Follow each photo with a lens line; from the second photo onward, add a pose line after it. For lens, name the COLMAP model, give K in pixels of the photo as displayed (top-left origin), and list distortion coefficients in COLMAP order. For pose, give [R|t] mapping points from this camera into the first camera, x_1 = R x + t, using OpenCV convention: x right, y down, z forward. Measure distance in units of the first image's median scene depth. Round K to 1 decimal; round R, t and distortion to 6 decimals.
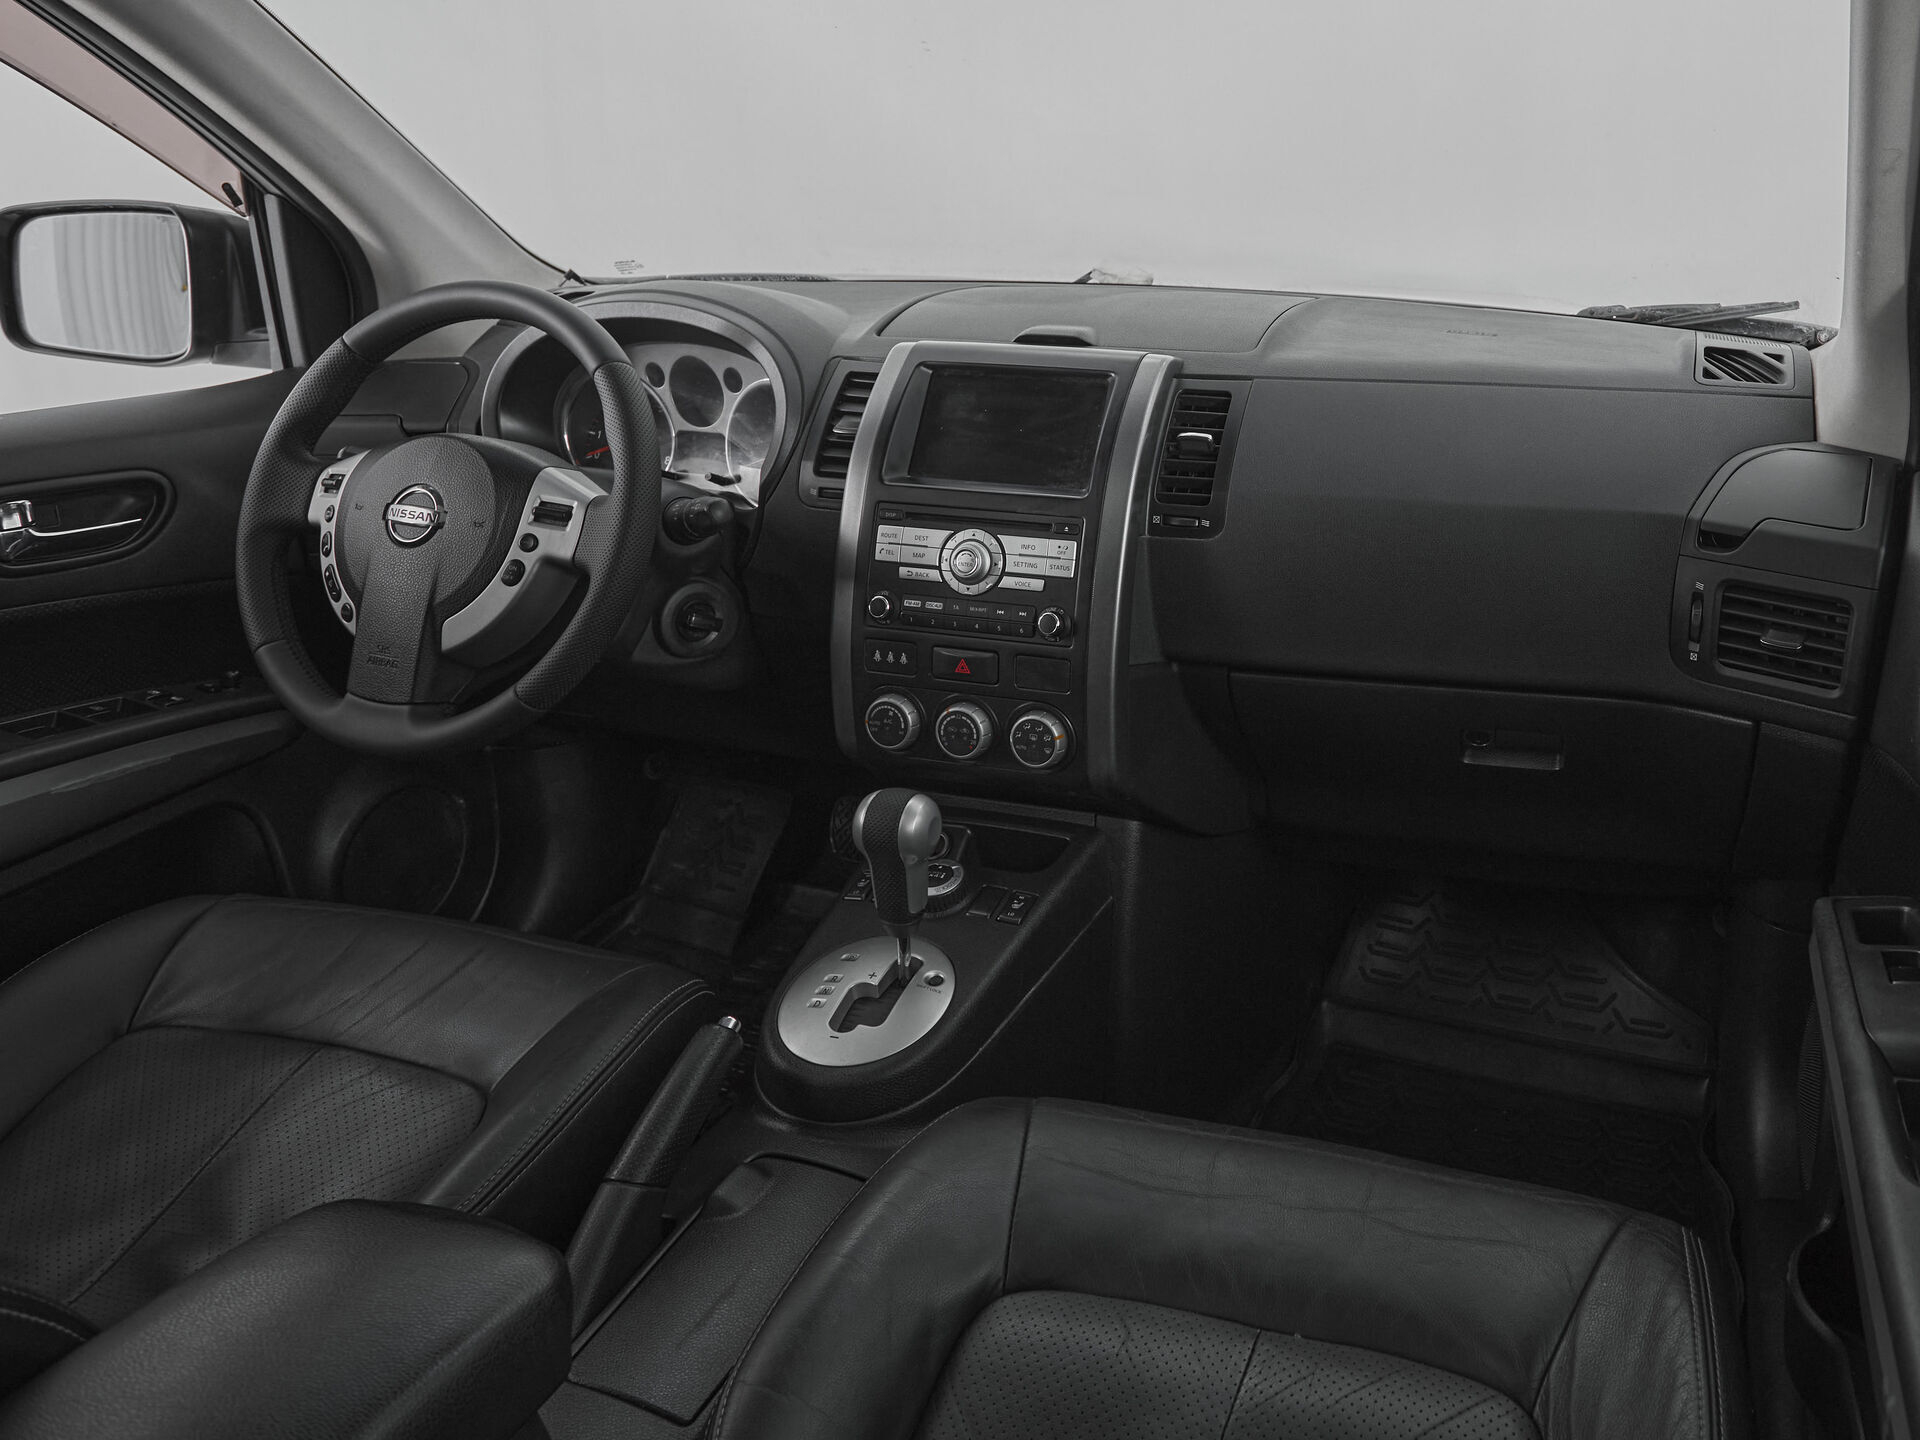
lens RADIAL K [[1415.6, 0, 1198.5], [0, 1415.6, 549.1], [0, 0, 1]] dist [0.002941, -0.001322]
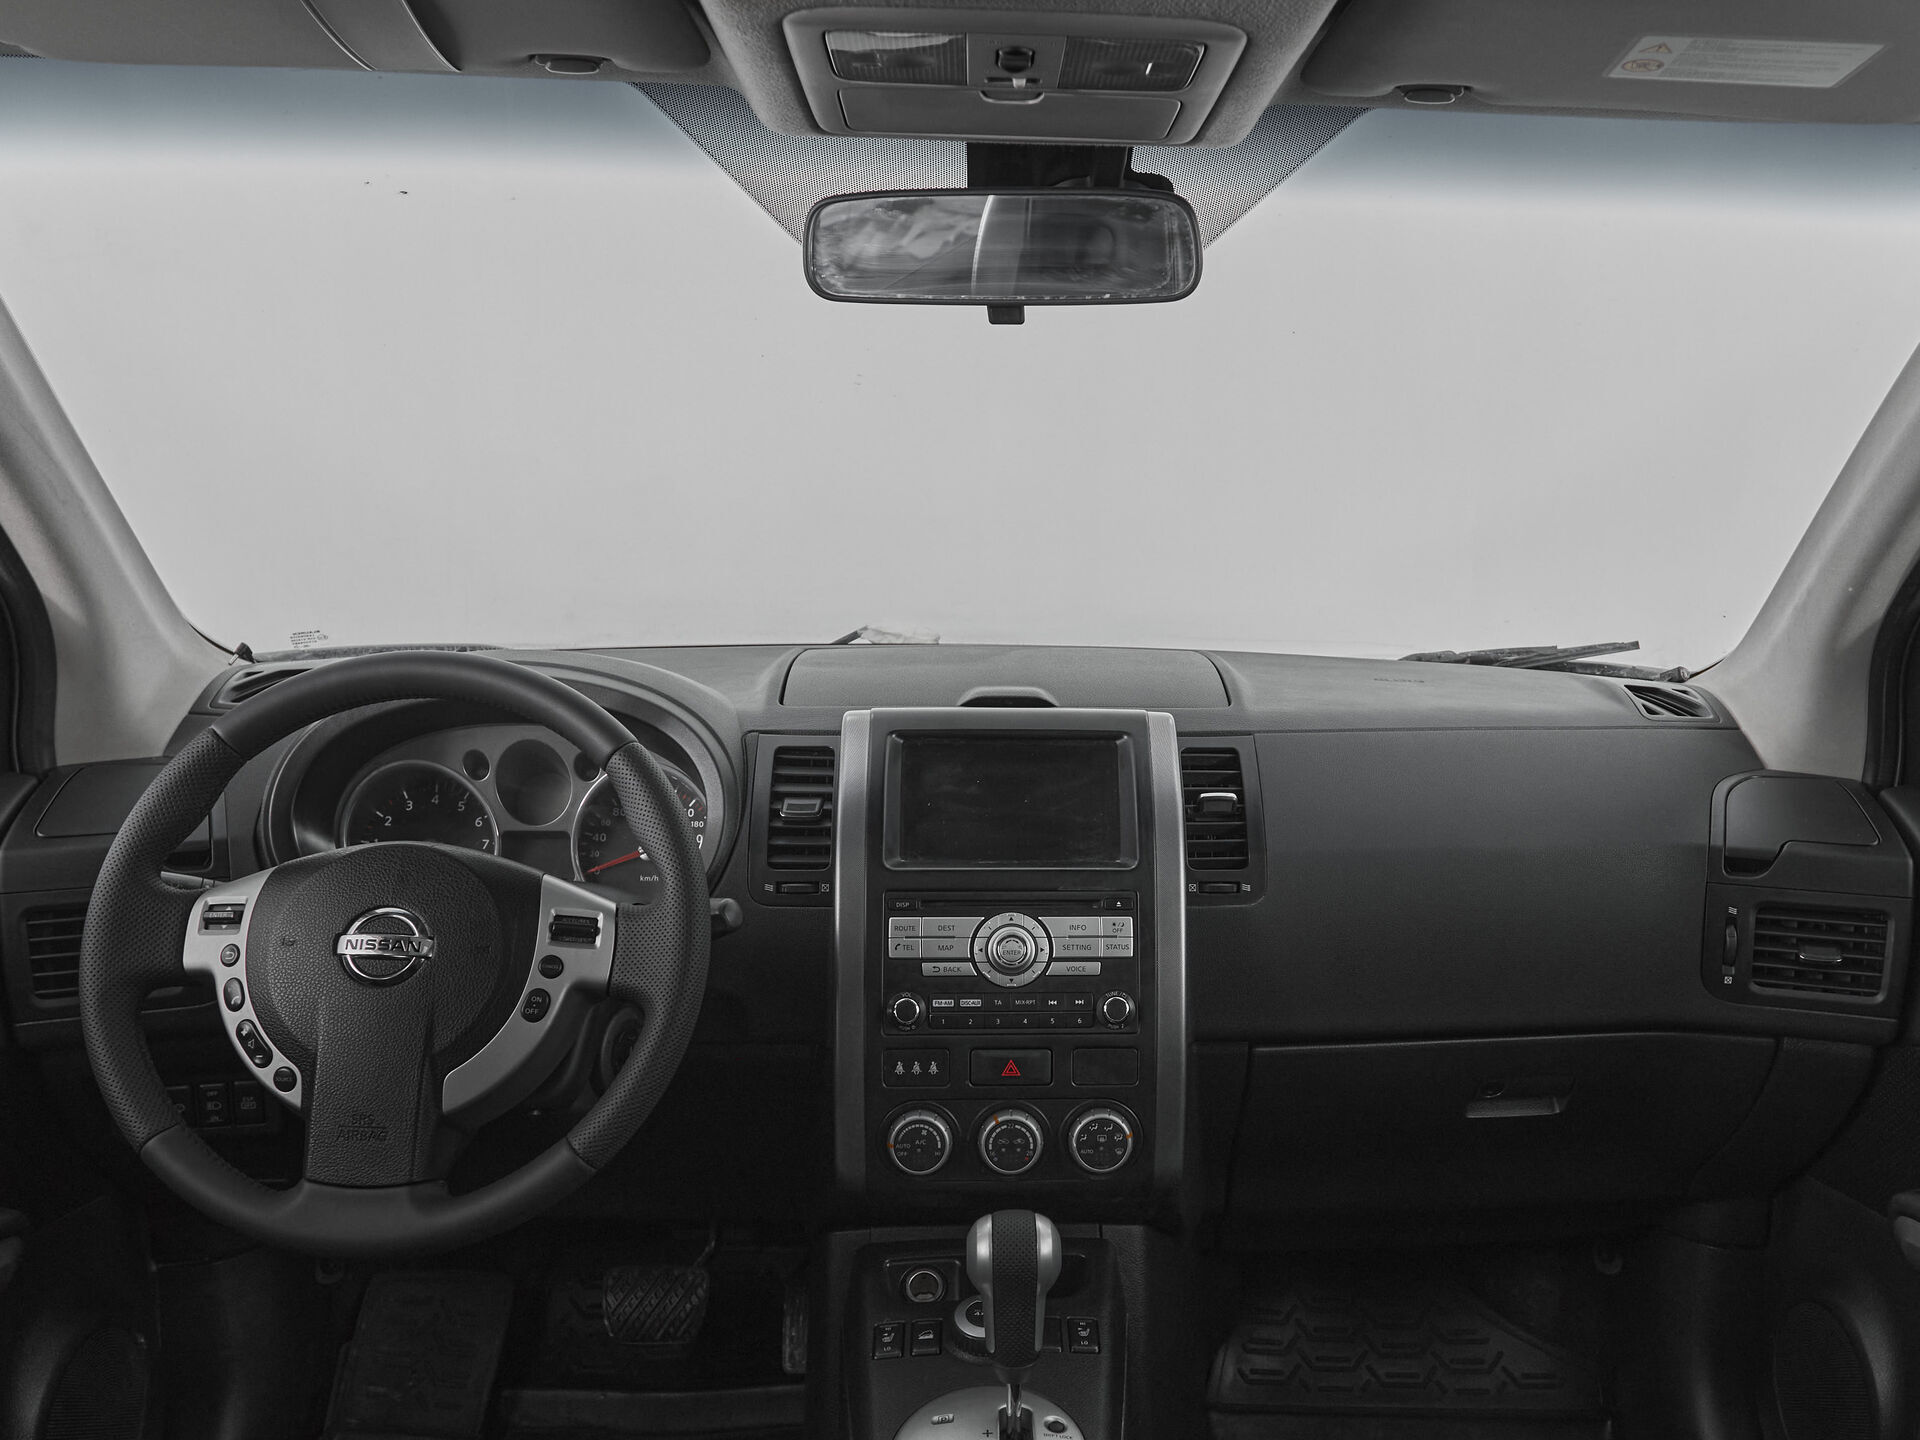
lens RADIAL K [[1616.0, 0, 1008.5], [0, 1616.0, 811.8], [0, 0, 1]] dist [-0.007454, 0.025717]
pose [[0.950616, -0.057190, 0.305054, -0.466710], [0.082085, 0.994205, -0.069409, -0.006662], [-0.299317, 0.091022, 0.949802, 0.025435]]
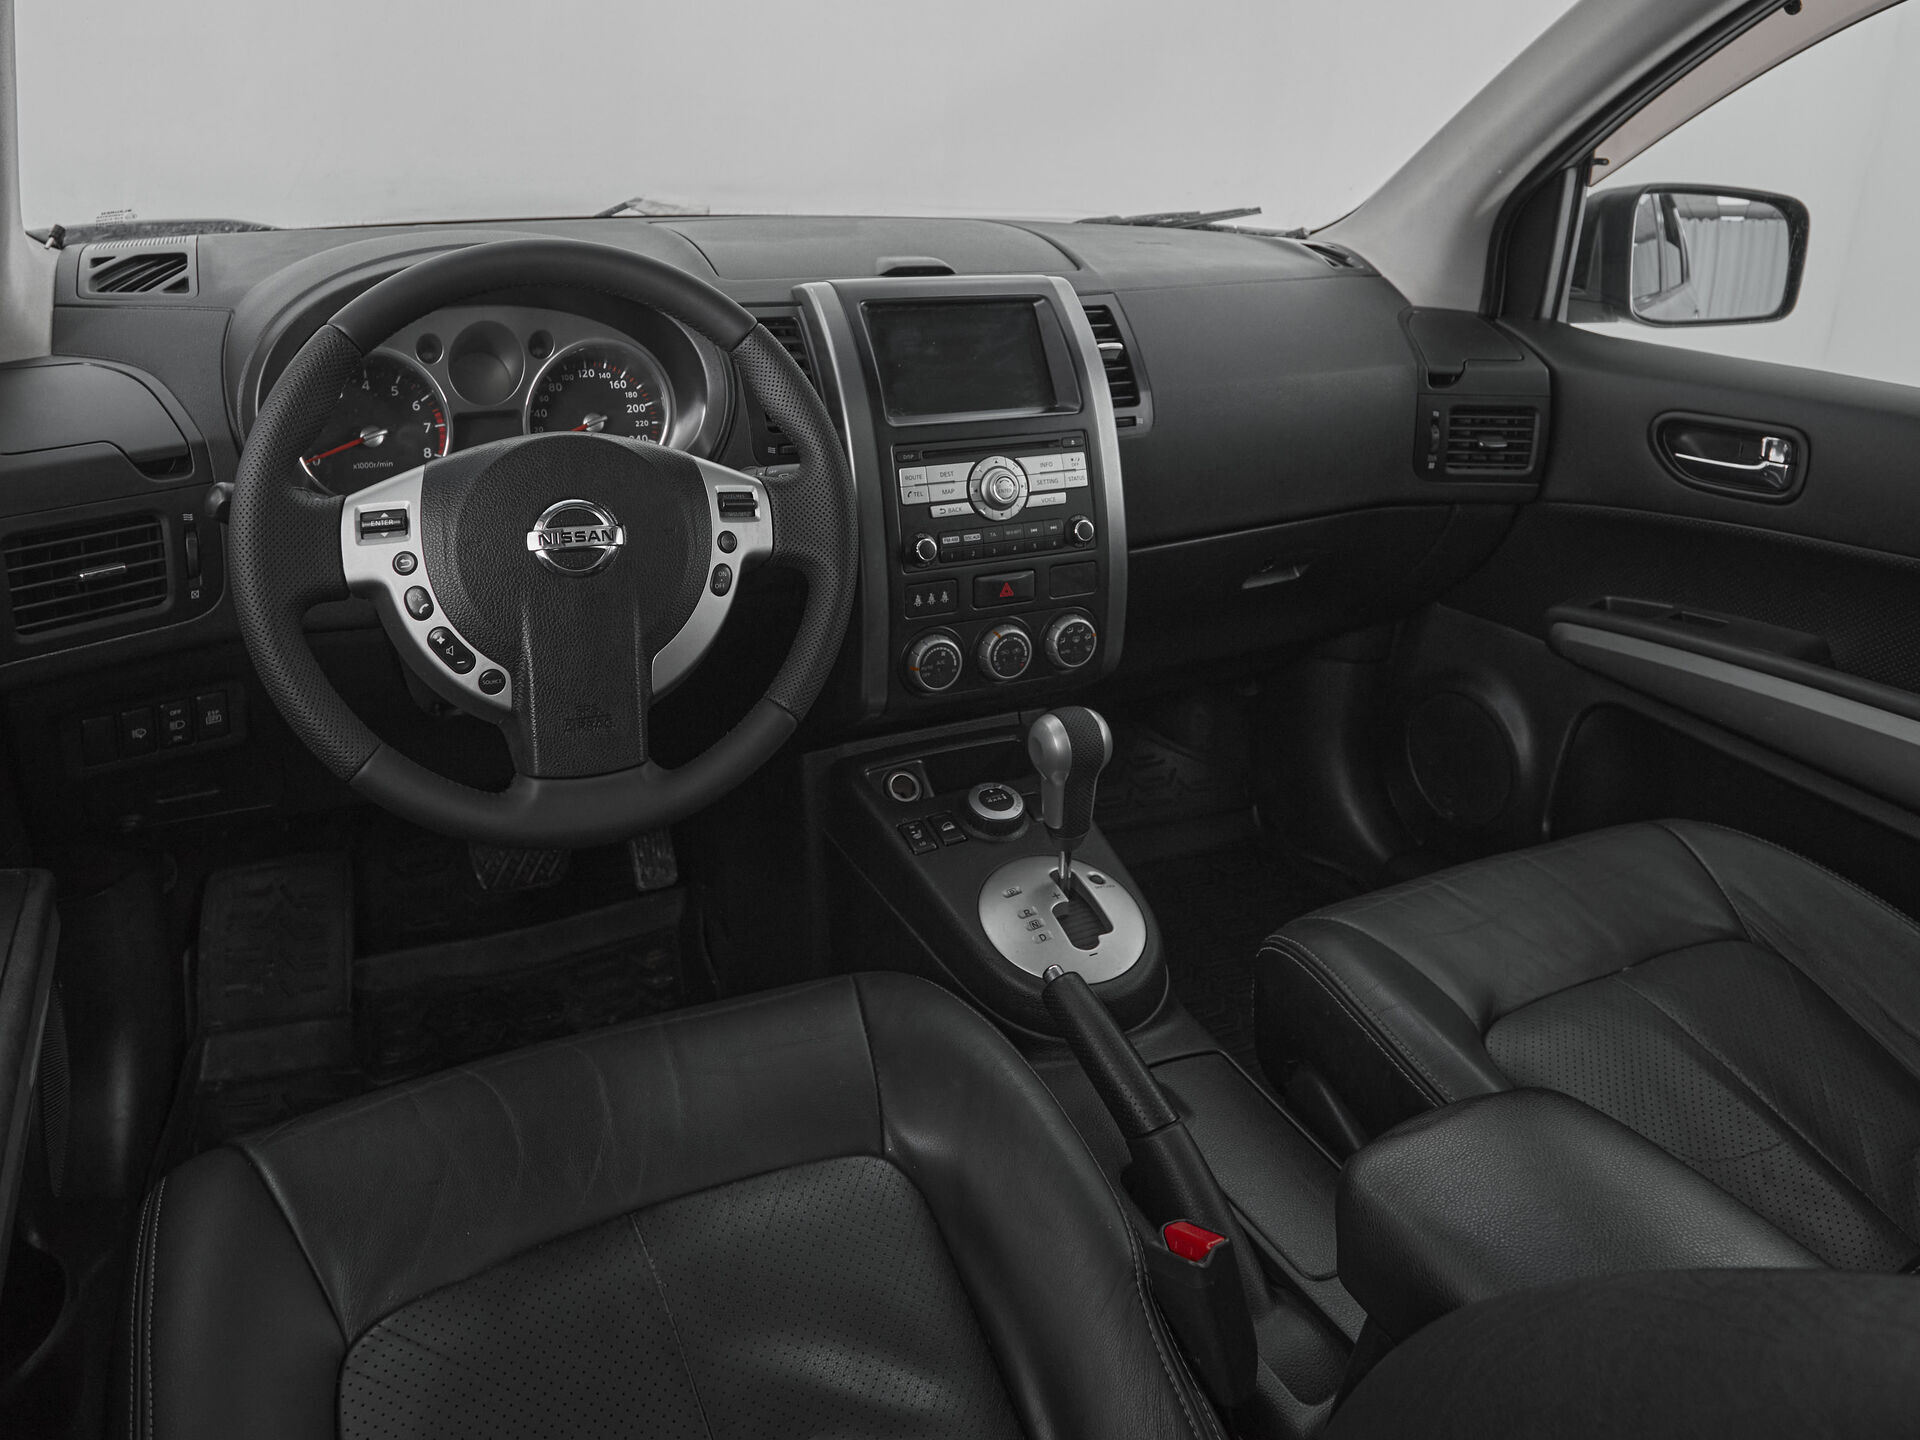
lens RADIAL K [[1415.6, 0, 887.9], [0, 1415.6, 473.2], [0, 0, 1]] dist [0.002941, -0.001322]
pose [[0.752674, -0.156211, 0.639594, -0.875404], [0.148832, 0.986669, 0.065833, -0.081313], [-0.641351, 0.045642, 0.765889, 0.262337]]
